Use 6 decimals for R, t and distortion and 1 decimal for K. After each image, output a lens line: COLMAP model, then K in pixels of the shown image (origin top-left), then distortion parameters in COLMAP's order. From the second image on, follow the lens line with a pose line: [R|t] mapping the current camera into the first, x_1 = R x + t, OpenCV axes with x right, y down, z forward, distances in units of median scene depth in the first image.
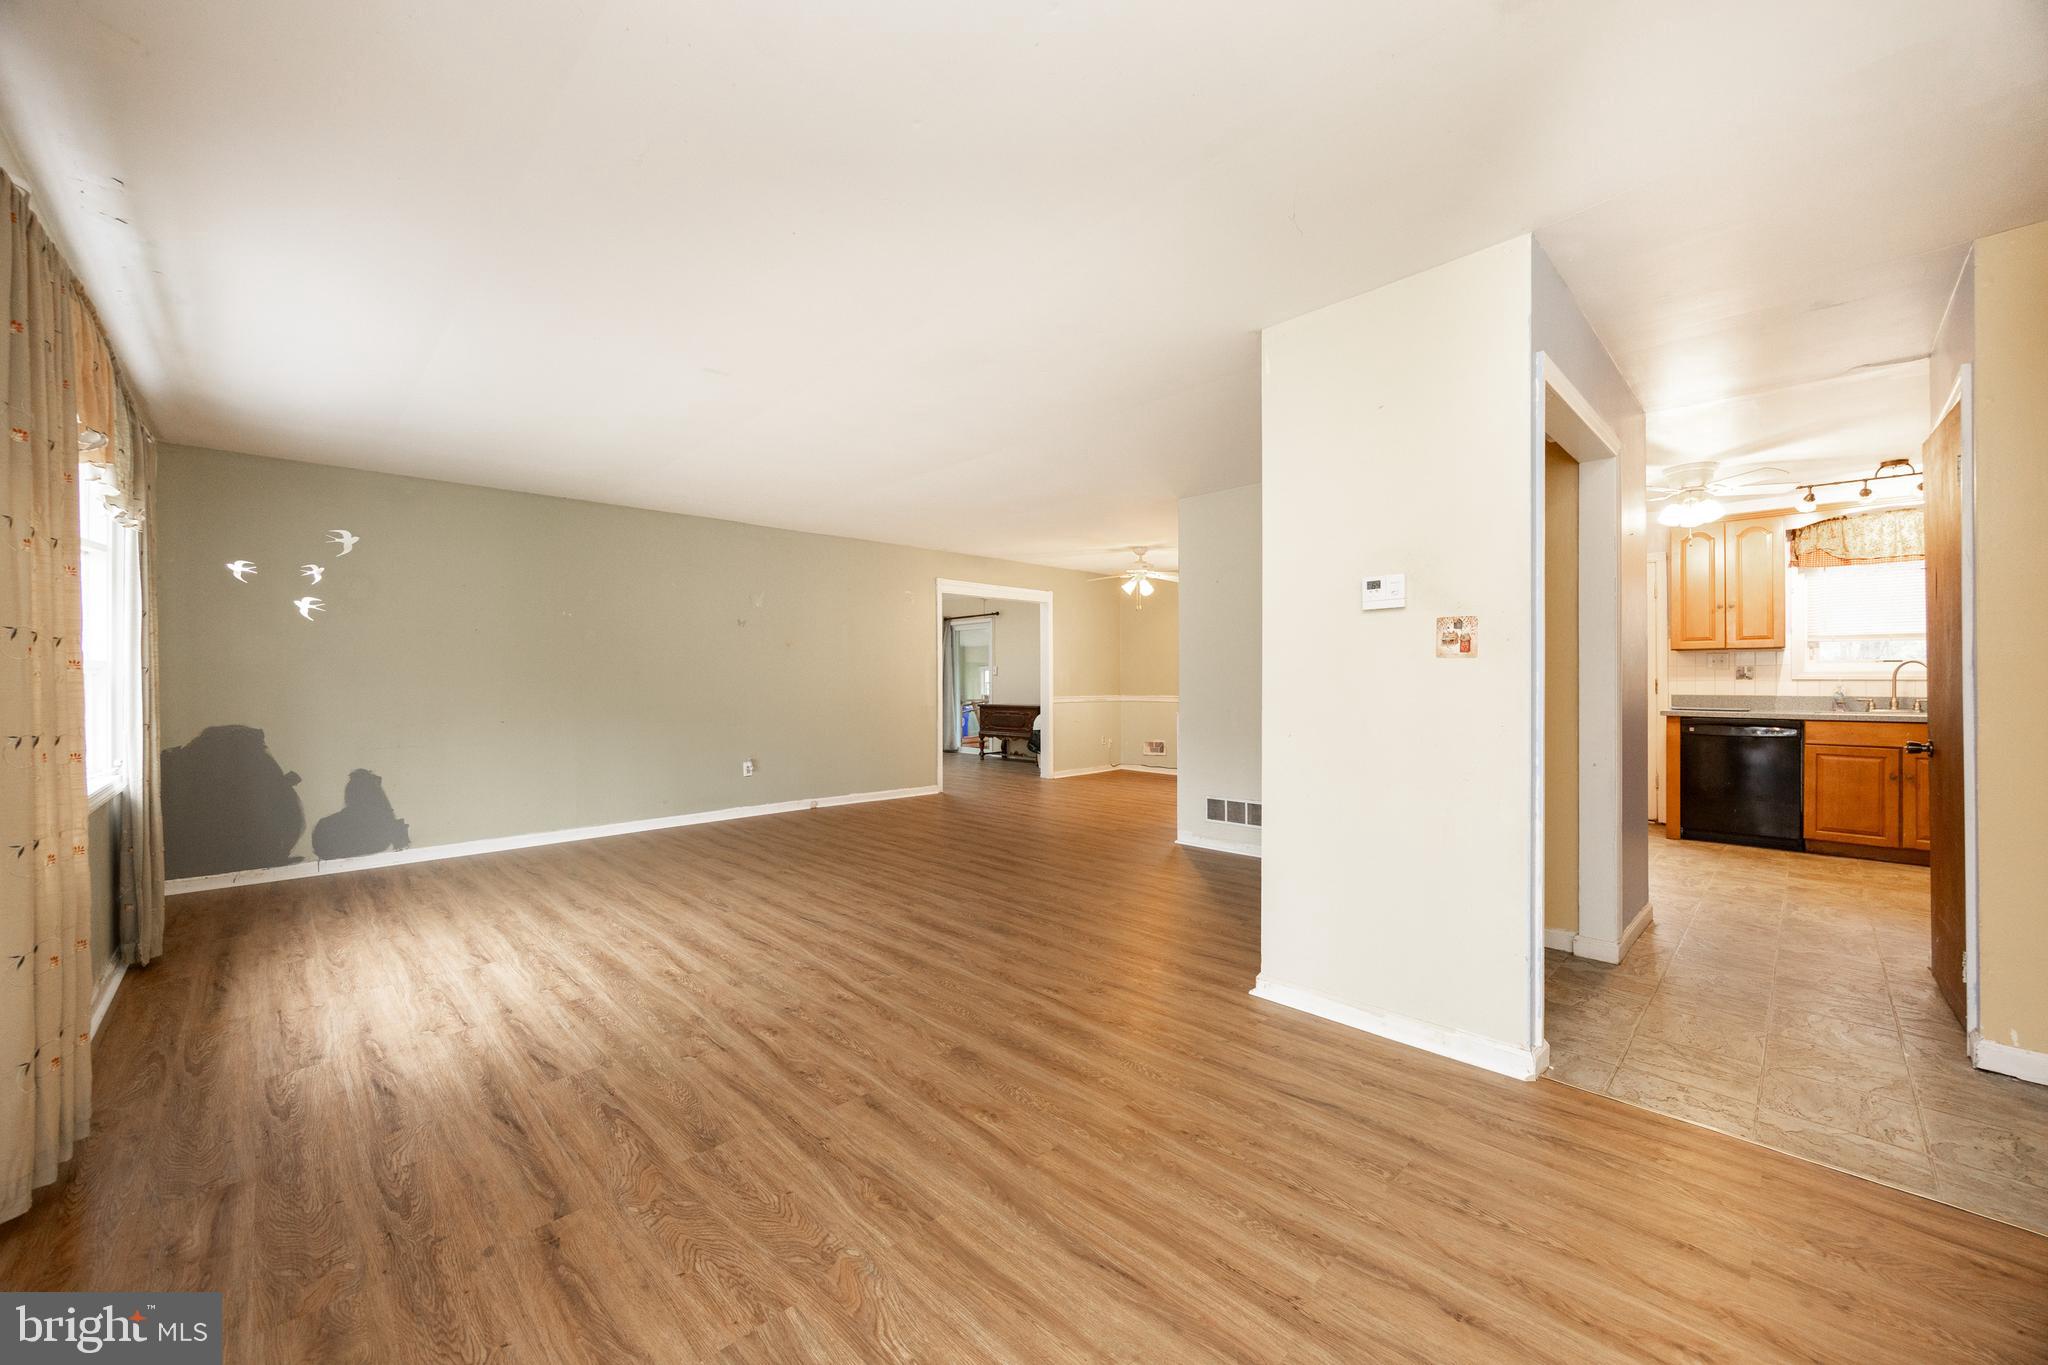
lens RADIAL K [[775.0, 0, 1022.2], [0, 775.0, 678.6], [0, 0, 1]] dist [-0.003206, -0.000046]
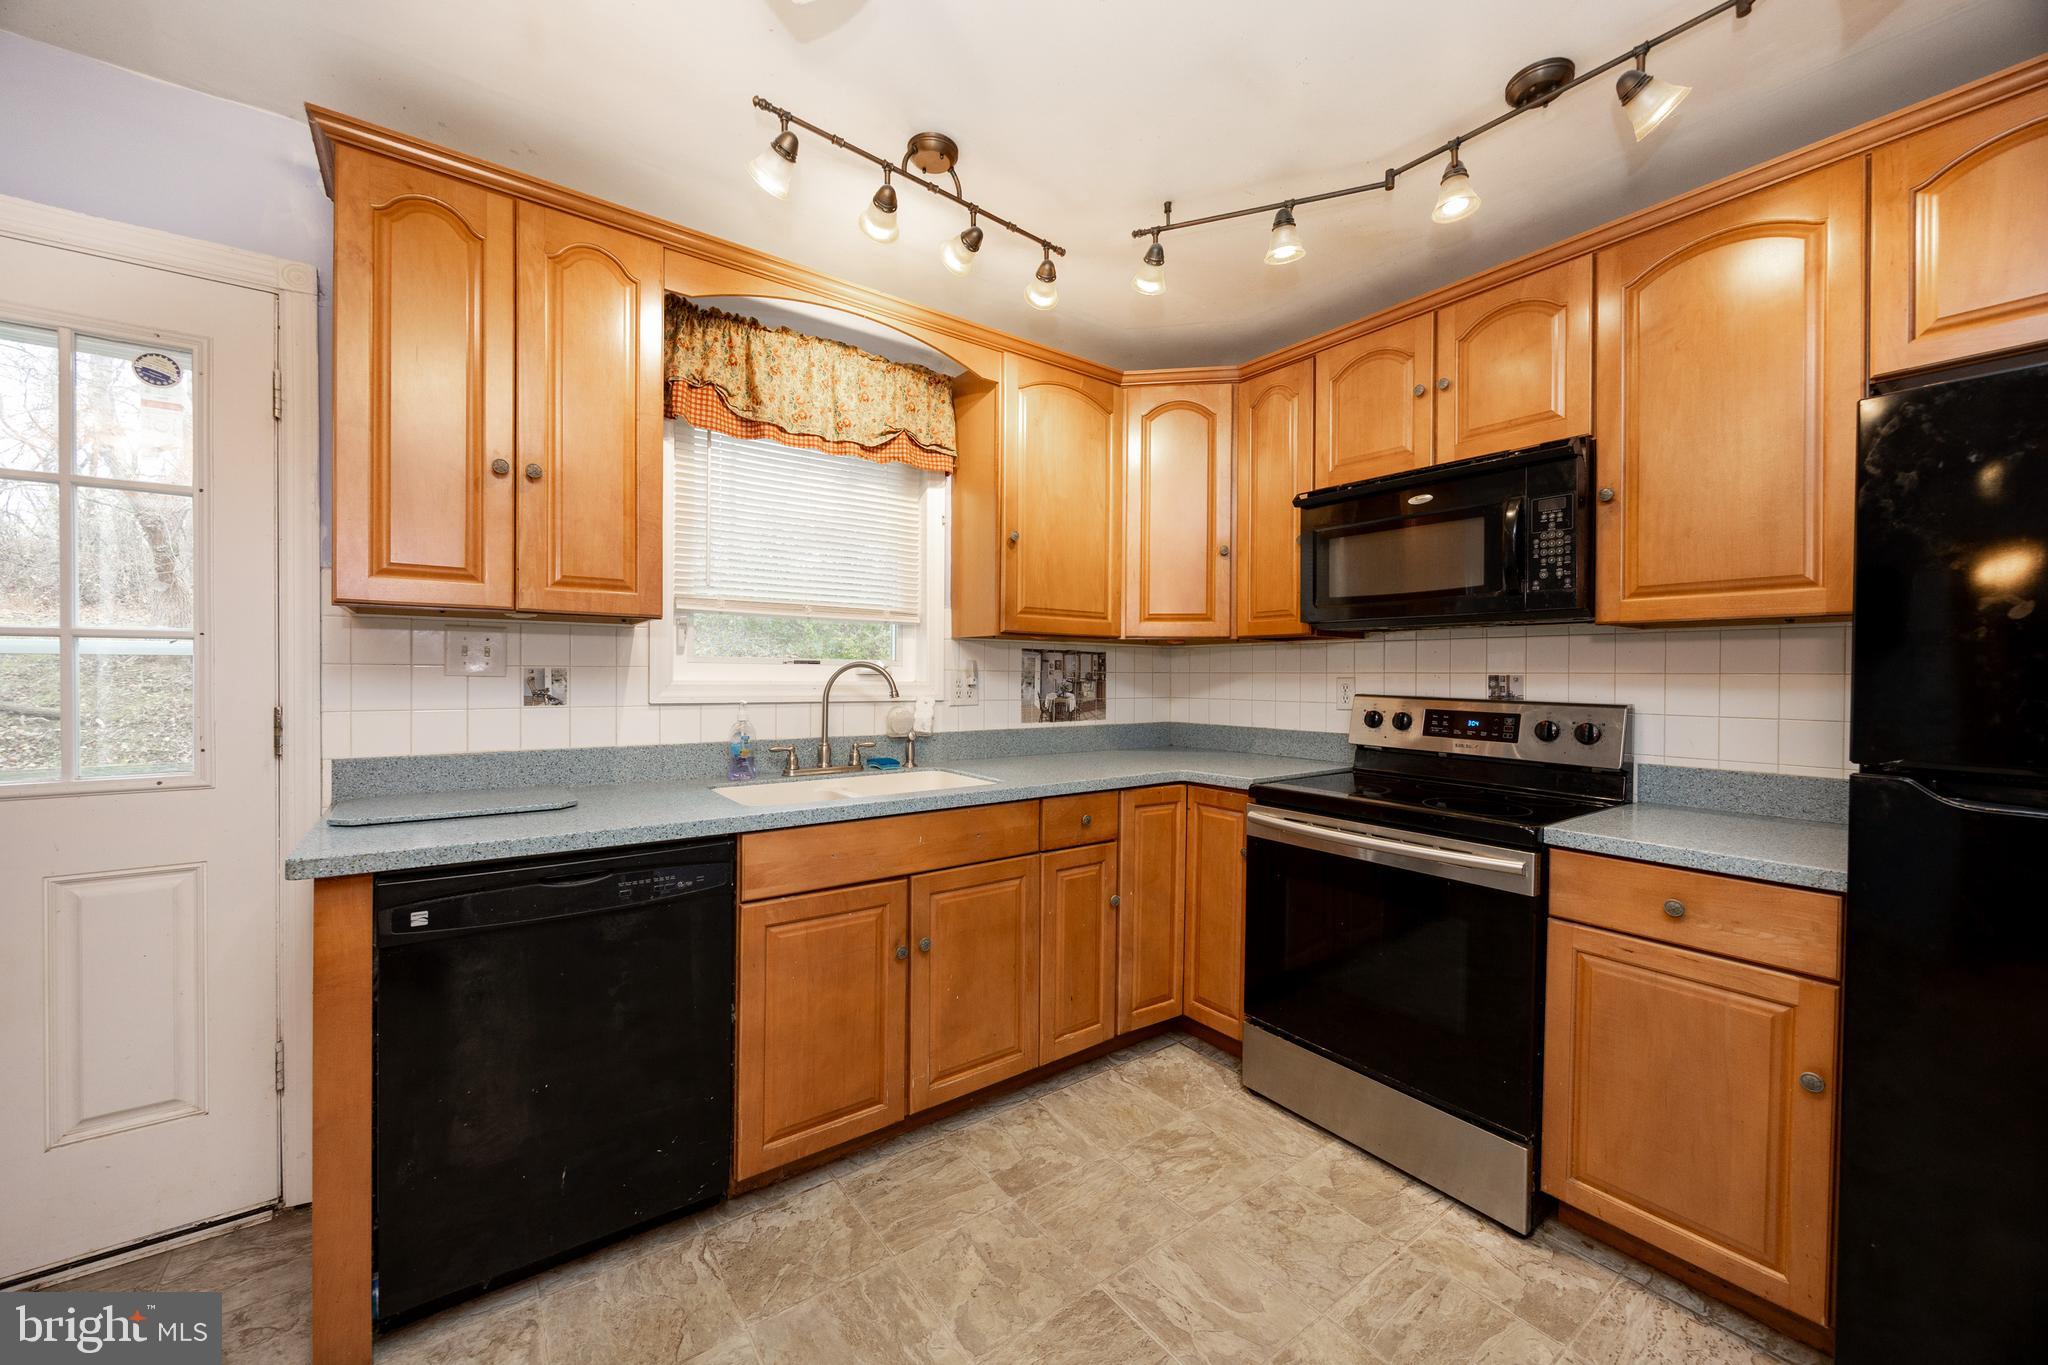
lens RADIAL K [[771.7, 0, 1024.6], [0, 771.7, 679.1], [0, 0, 1]] dist [-0.001734, 0.000044]
pose [[0.131758, -0.004337, 0.991272, 0.977299], [-0.006877, 0.999962, 0.005289, -0.022522], [-0.991258, -0.007513, 0.131723, 1.171994]]
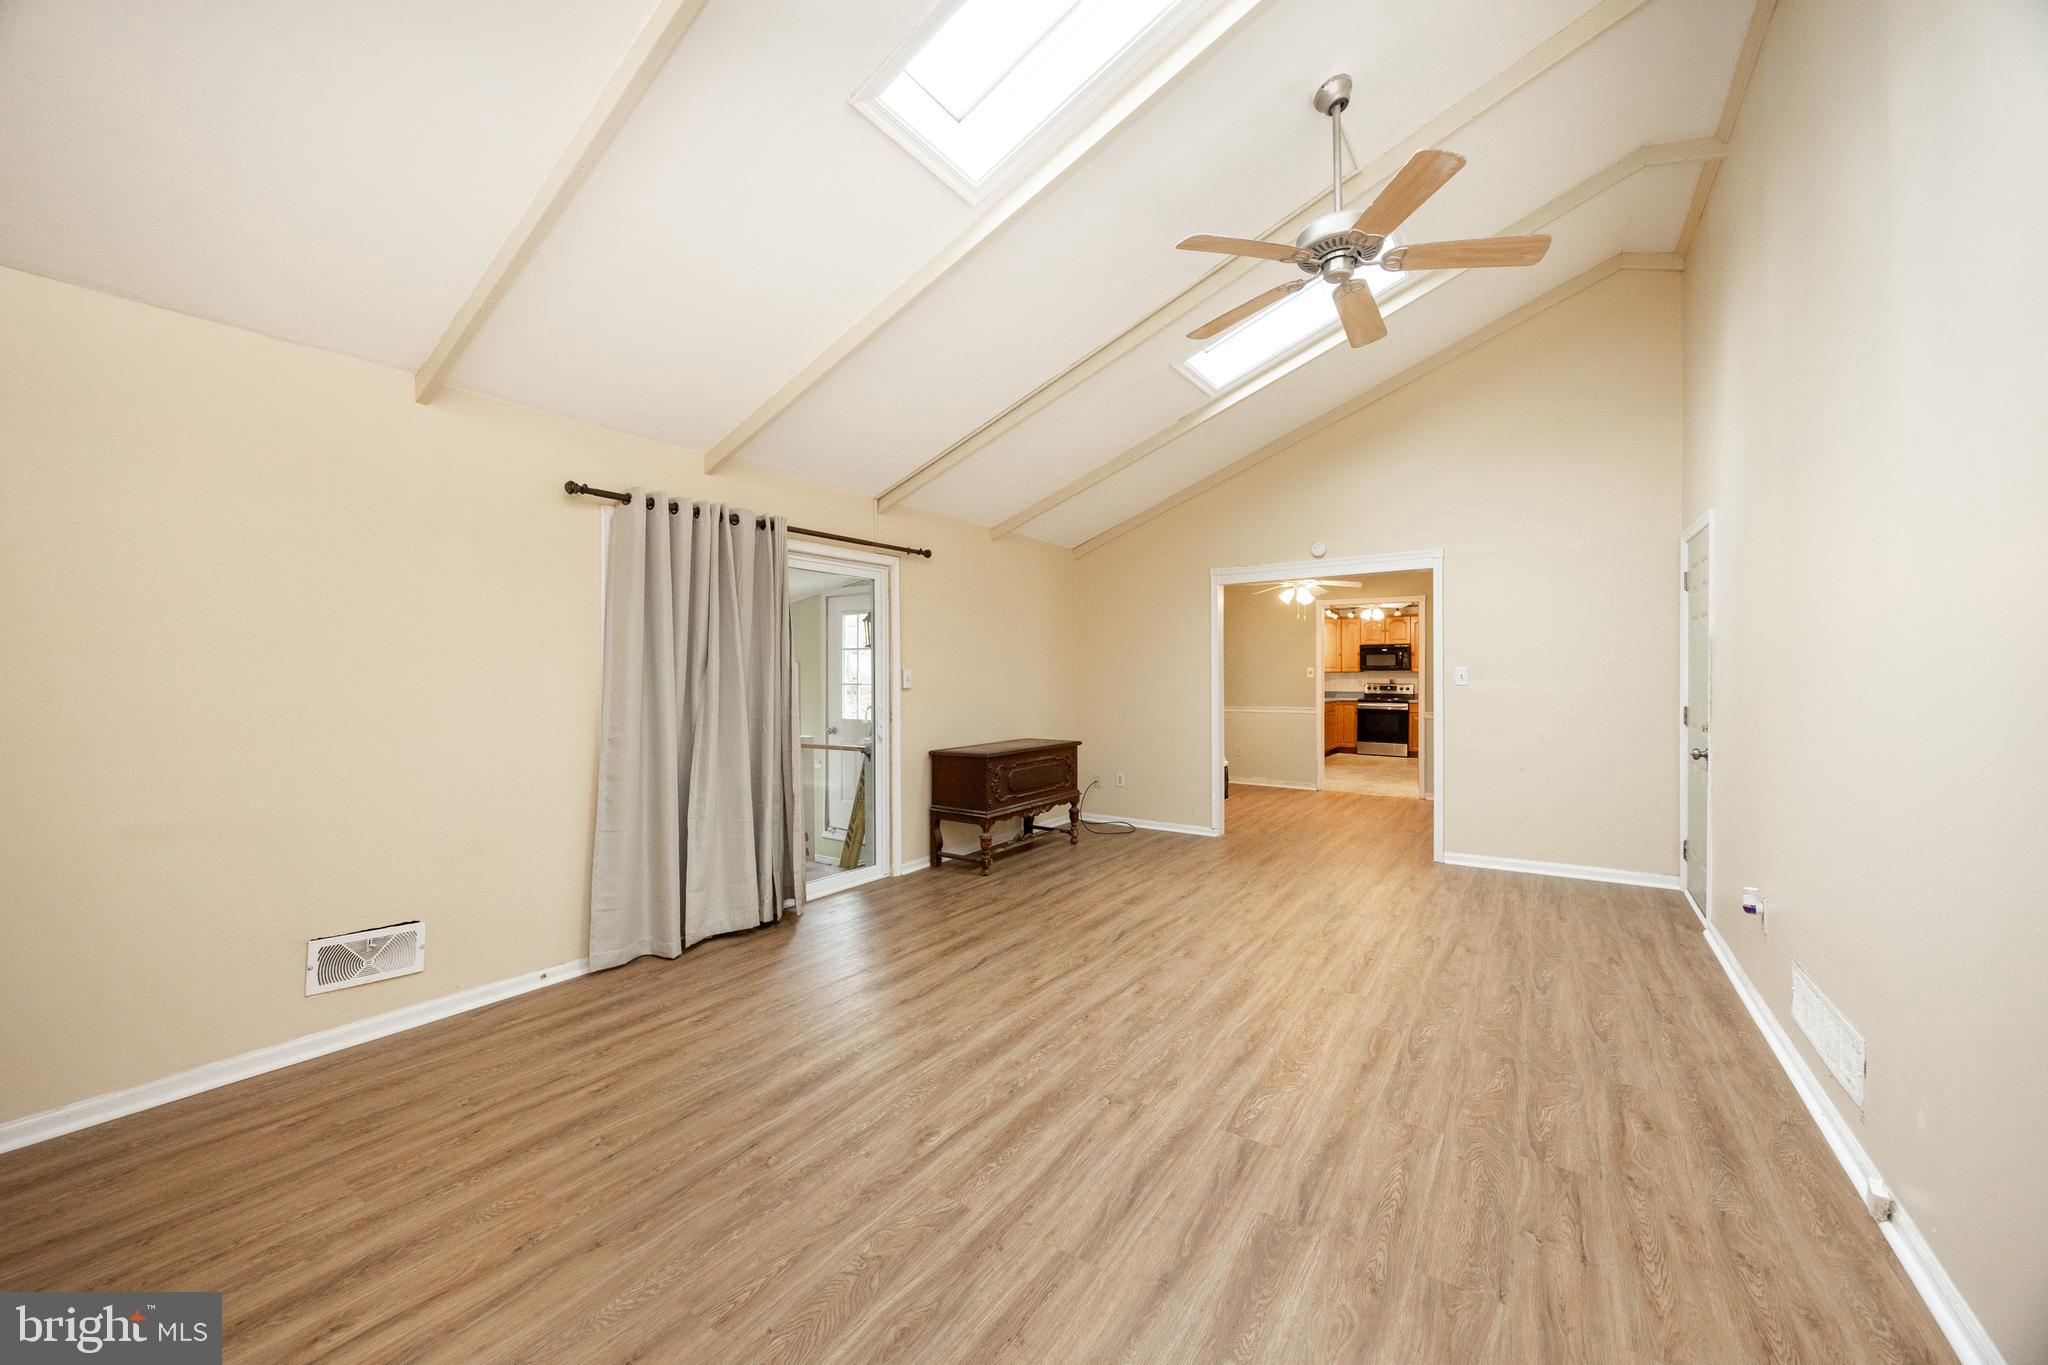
lens RADIAL K [[775.0, 0, 1022.2], [0, 775.0, 678.6], [0, 0, 1]] dist [-0.003206, -0.000046]
pose [[-0.207232, -0.000708, 0.978292, -1.571744], [0.002011, 0.999997, 0.001150, -0.036542], [-0.978290, 0.002206, -0.207230, 3.349110]]
